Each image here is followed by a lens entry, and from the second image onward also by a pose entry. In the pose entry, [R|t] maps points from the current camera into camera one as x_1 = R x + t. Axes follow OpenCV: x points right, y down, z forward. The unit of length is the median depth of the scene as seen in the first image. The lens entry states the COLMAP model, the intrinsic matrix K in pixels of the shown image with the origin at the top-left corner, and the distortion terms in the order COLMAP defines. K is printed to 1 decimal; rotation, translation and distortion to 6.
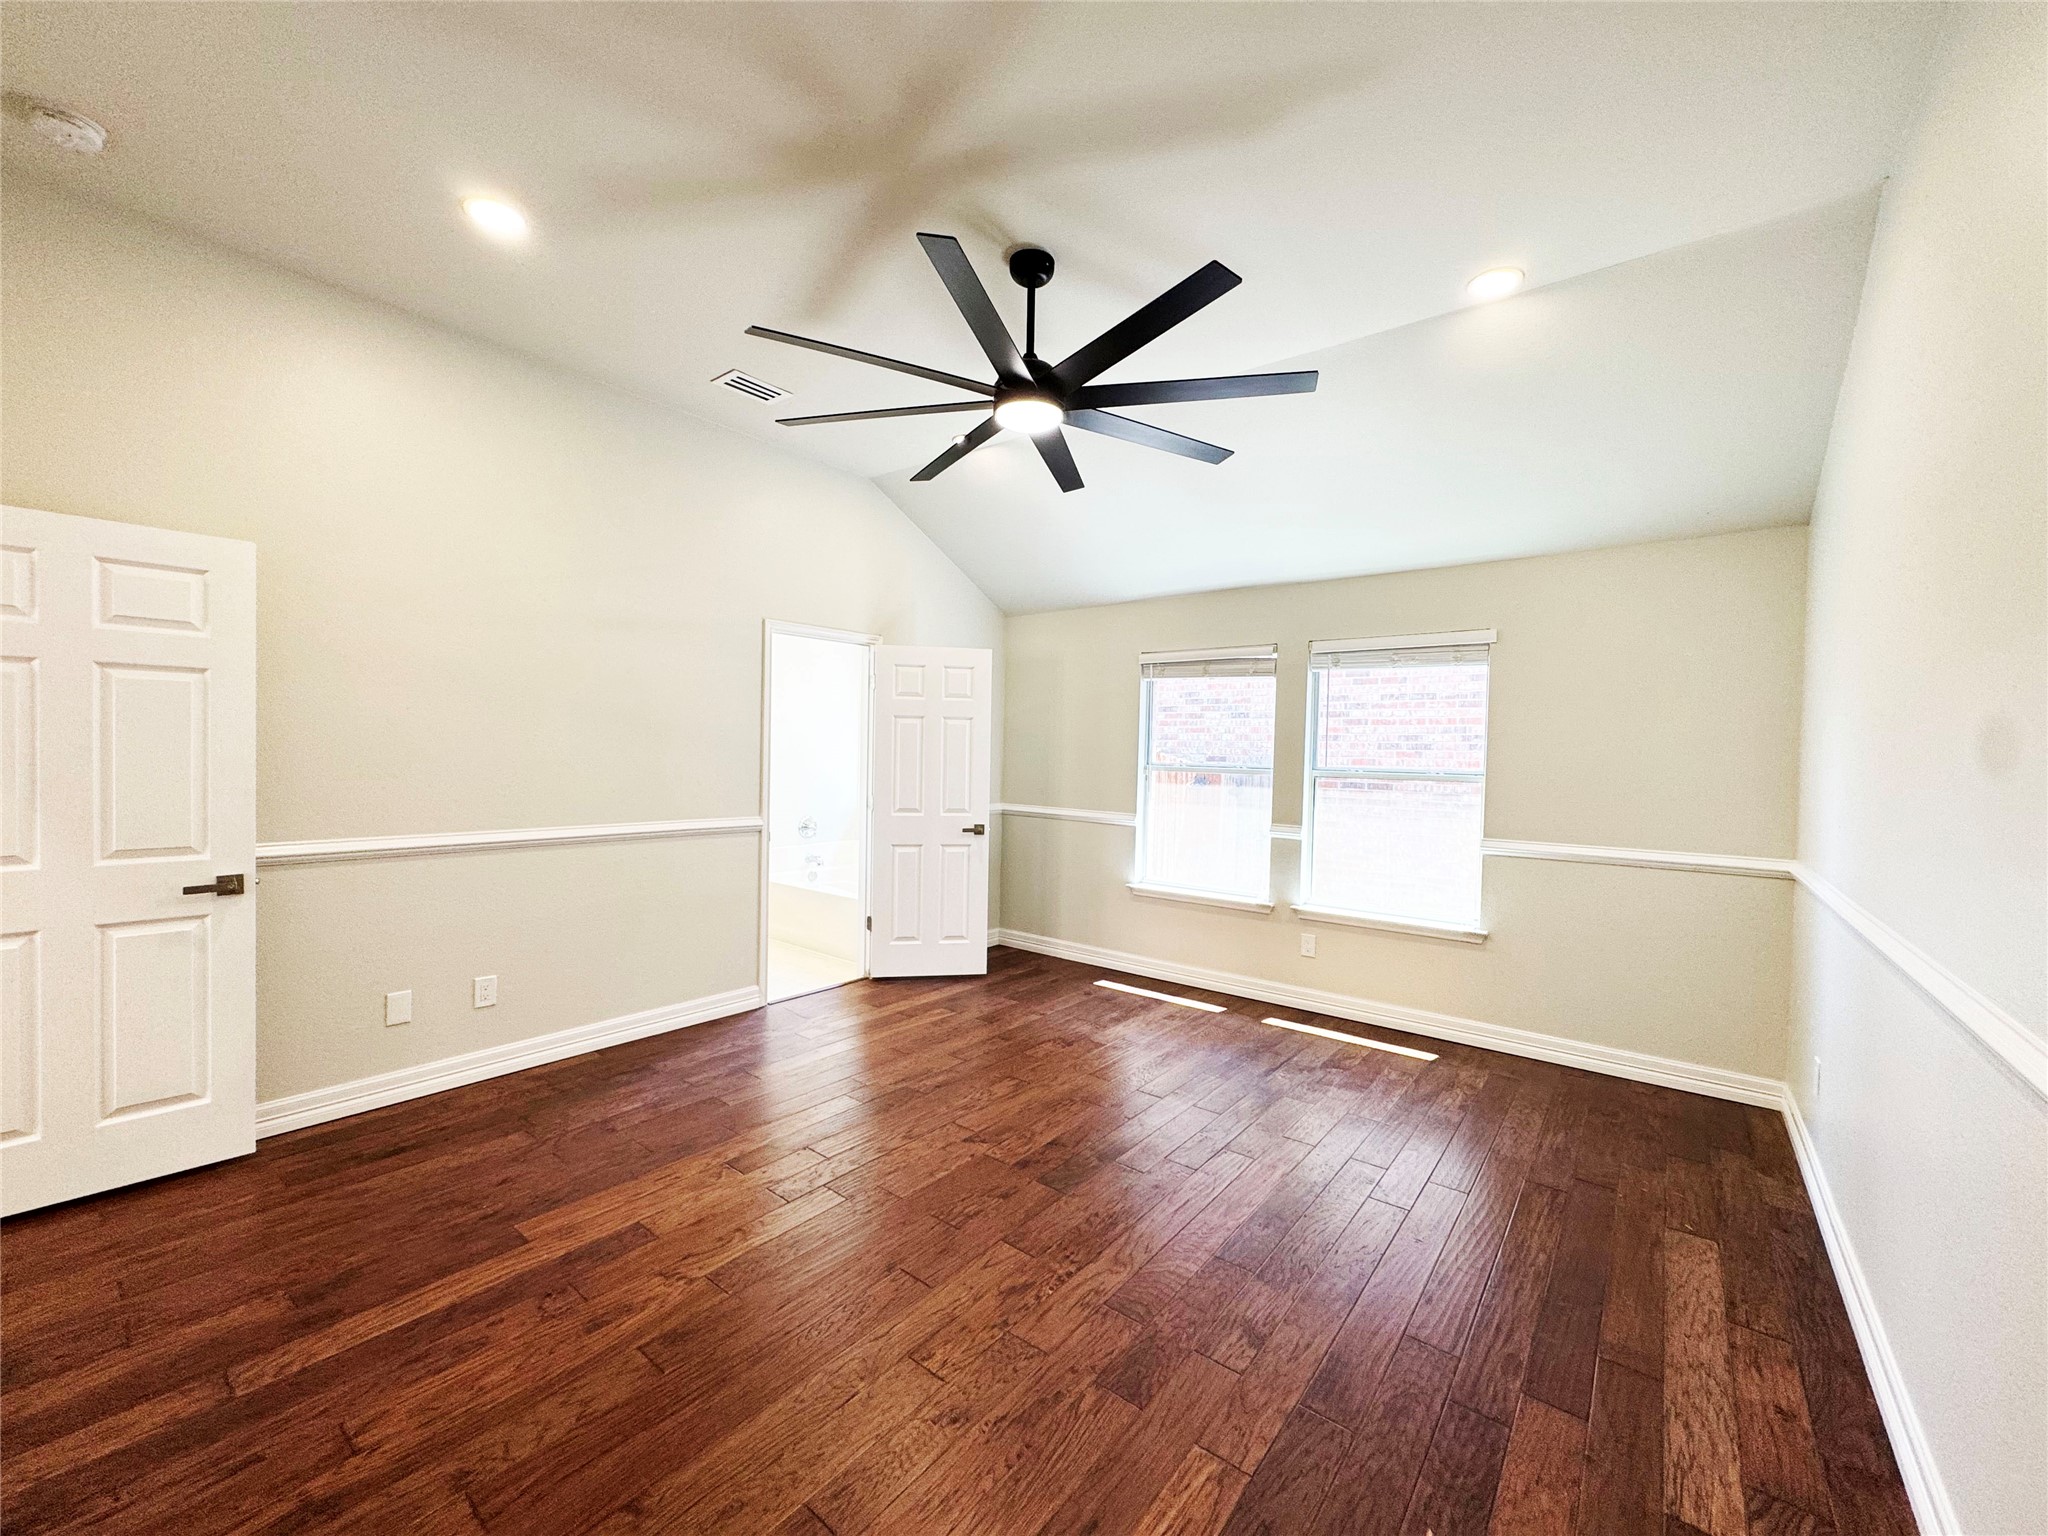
lens RADIAL K [[815.0, 0, 1027.6], [0, 815.0, 766.3], [0, 0, 1]] dist [-0.004855, 0.001662]
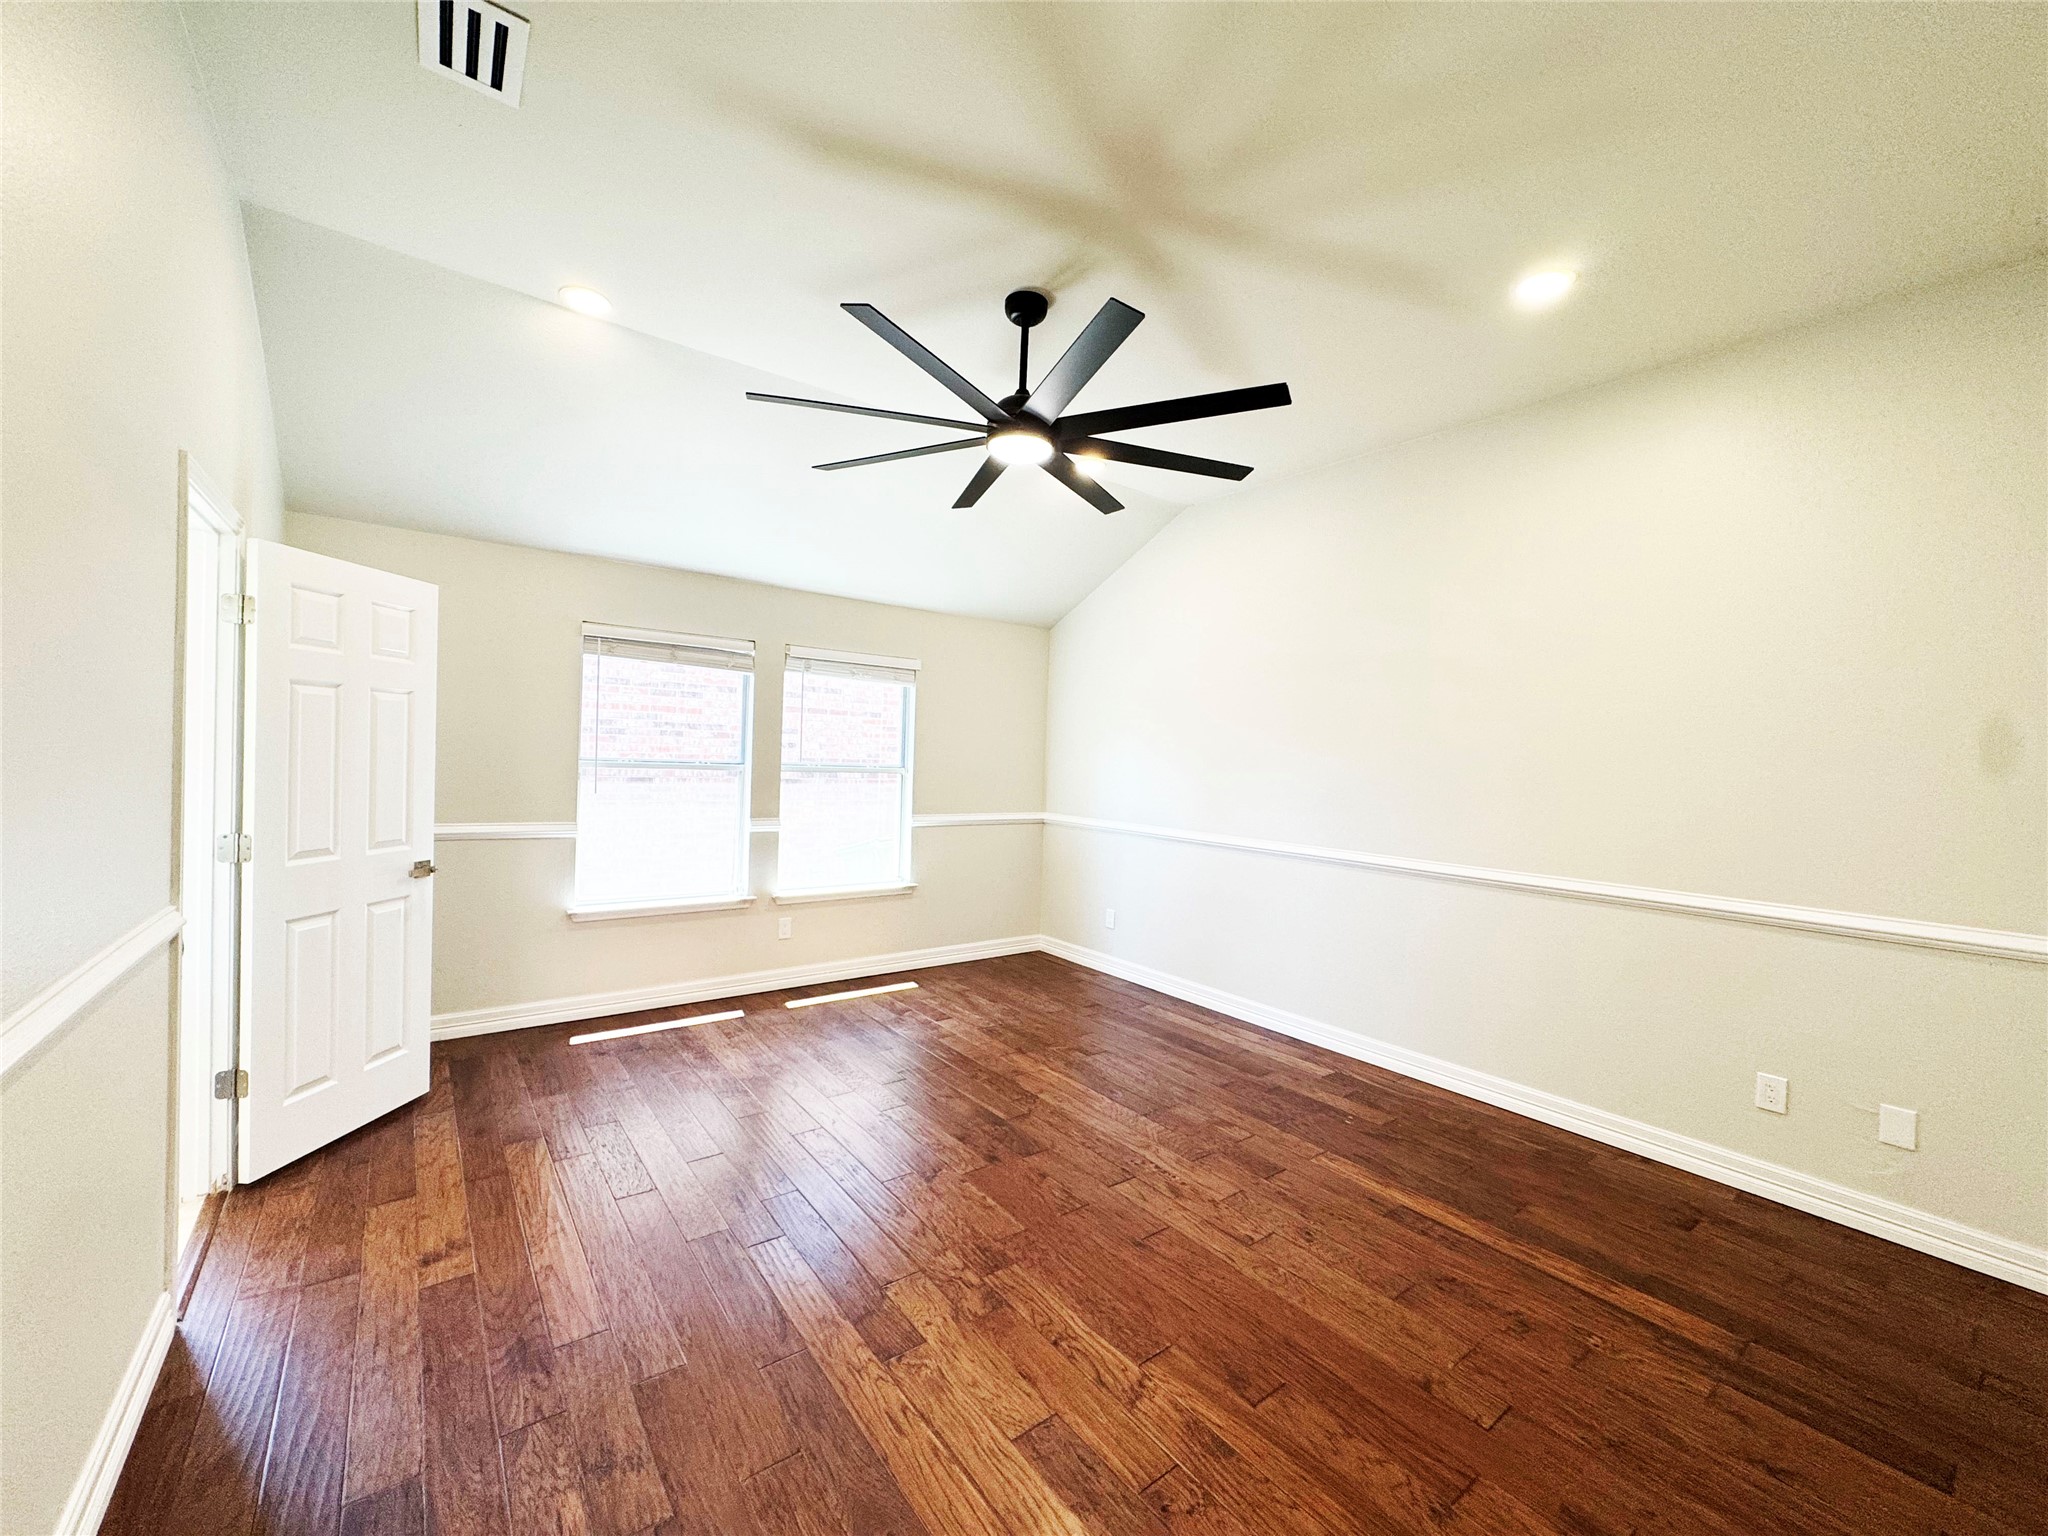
lens RADIAL K [[815.0, 0, 1022.9], [0, 815.0, 765.0], [0, 0, 1]] dist [-0.004855, 0.001662]
pose [[0.241981, -0.024411, 0.969974, -0.644197], [-0.015655, 0.999455, 0.029059, -0.033146], [-0.970155, -0.022216, 0.241467, 0.459822]]
